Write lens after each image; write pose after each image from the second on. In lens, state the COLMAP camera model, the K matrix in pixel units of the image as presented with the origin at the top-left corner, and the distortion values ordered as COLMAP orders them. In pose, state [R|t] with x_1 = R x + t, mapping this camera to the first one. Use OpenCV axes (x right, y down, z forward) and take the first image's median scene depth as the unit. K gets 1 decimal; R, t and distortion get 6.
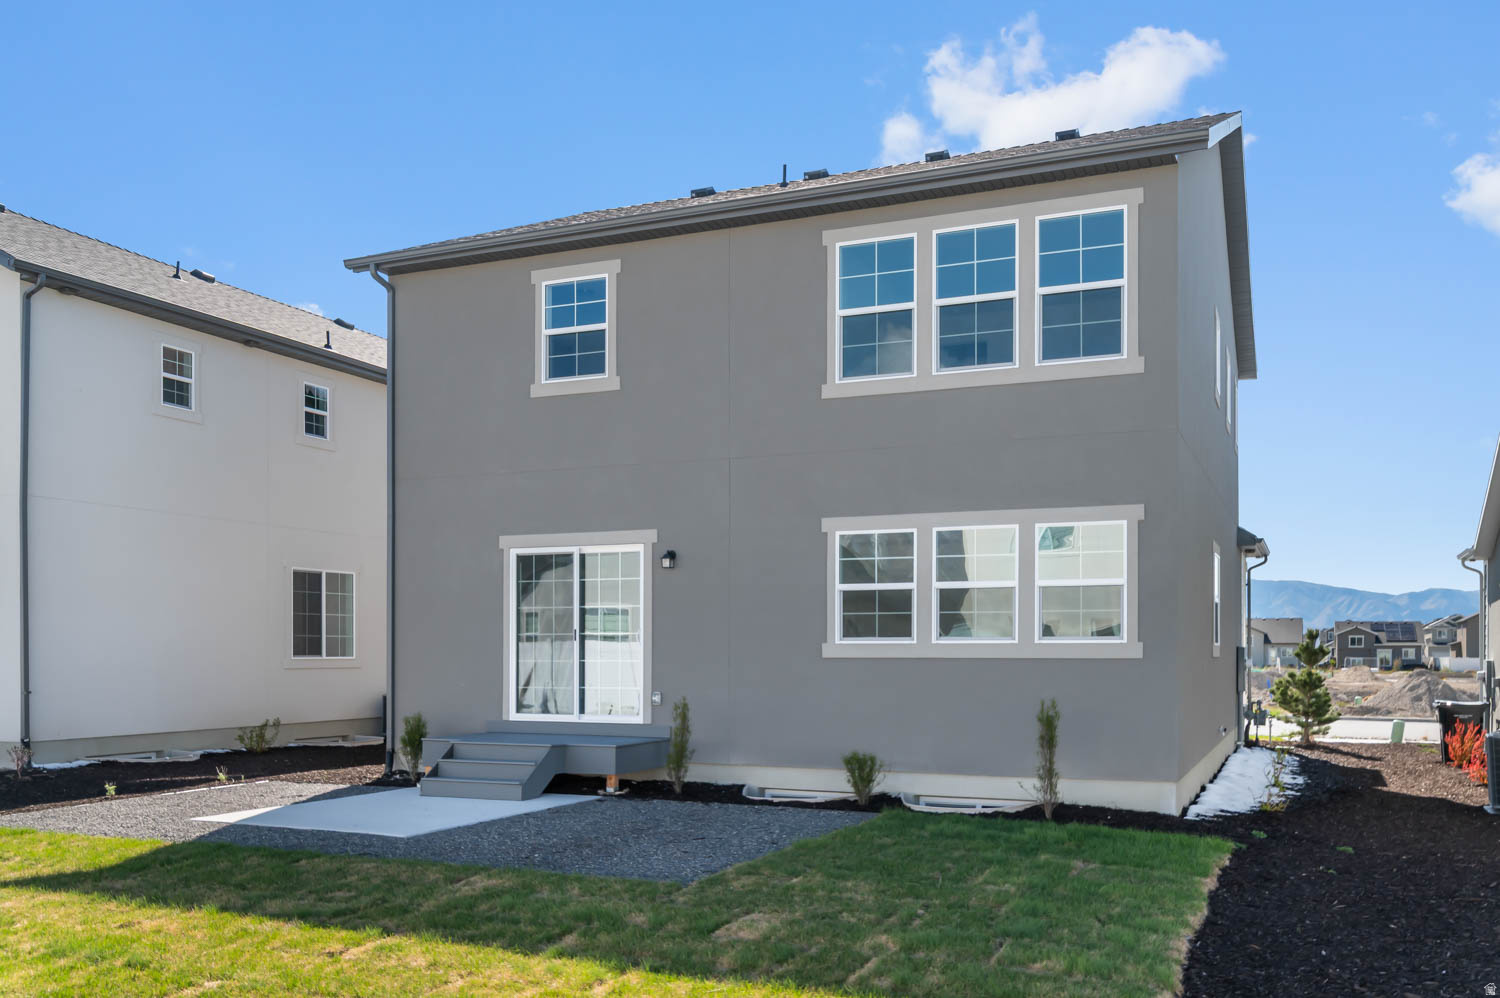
lens RADIAL K [[1234.2, 0, 784.9], [0, 1234.2, 508.0], [0, 0, 1]] dist [-0.003464, 0.009022]
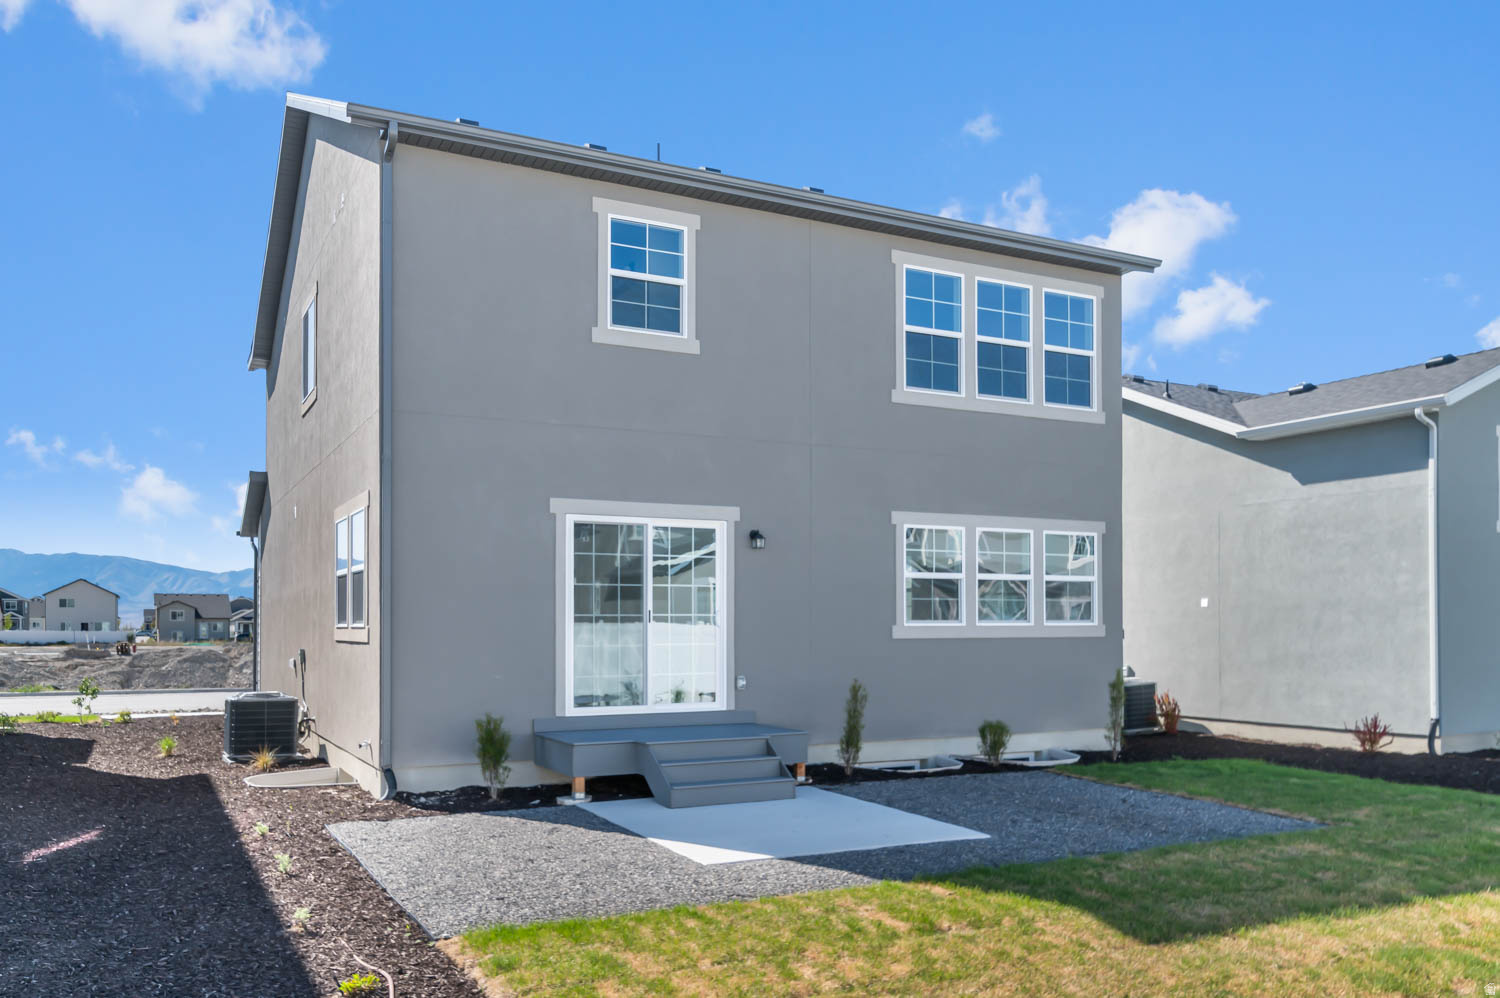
lens RADIAL K [[1129.4, 0, 750.0], [0, 1129.4, 499.0], [0, 0, 1]] dist [-0.003370, -0.000929]
pose [[0.653279, 0.082073, 0.752656, -0.801117], [-0.085117, 0.995766, -0.034704, 0.042688], [-0.752318, -0.041393, 0.657499, 0.433774]]
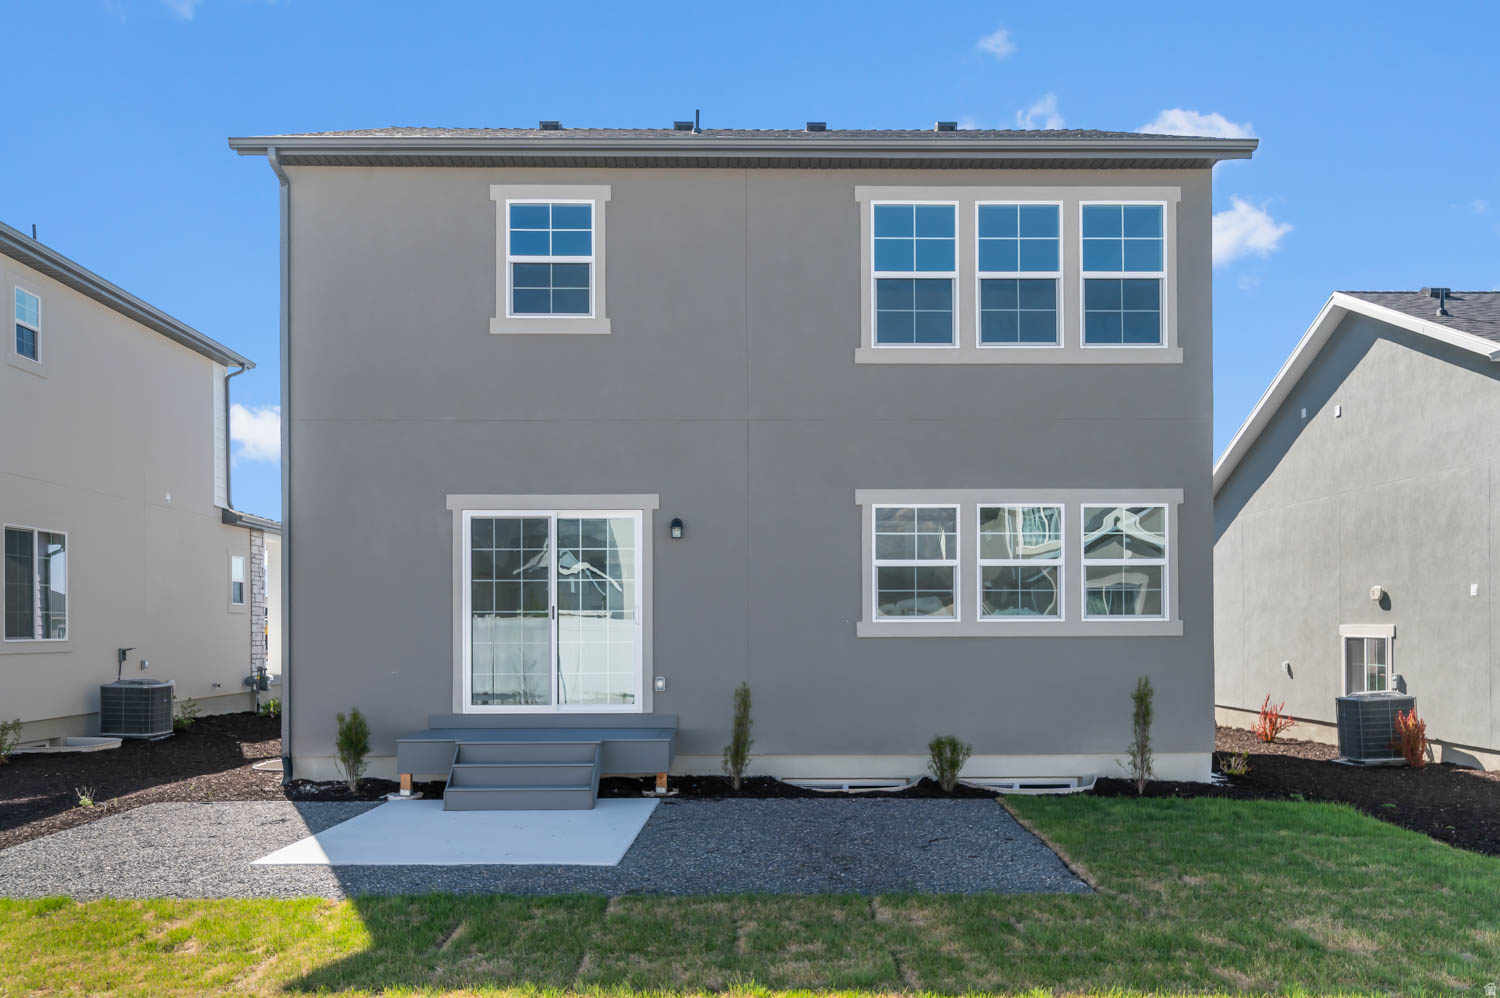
lens RADIAL K [[1201.4, 0, 750.0], [0, 1201.4, 499.0], [0, 0, 1]] dist [-0.000919, -0.002126]
pose [[0.918129, 0.037485, 0.394504, -0.404046], [-0.041717, 0.999127, 0.002155, 0.016841], [-0.394079, -0.018436, 0.918892, 0.185515]]
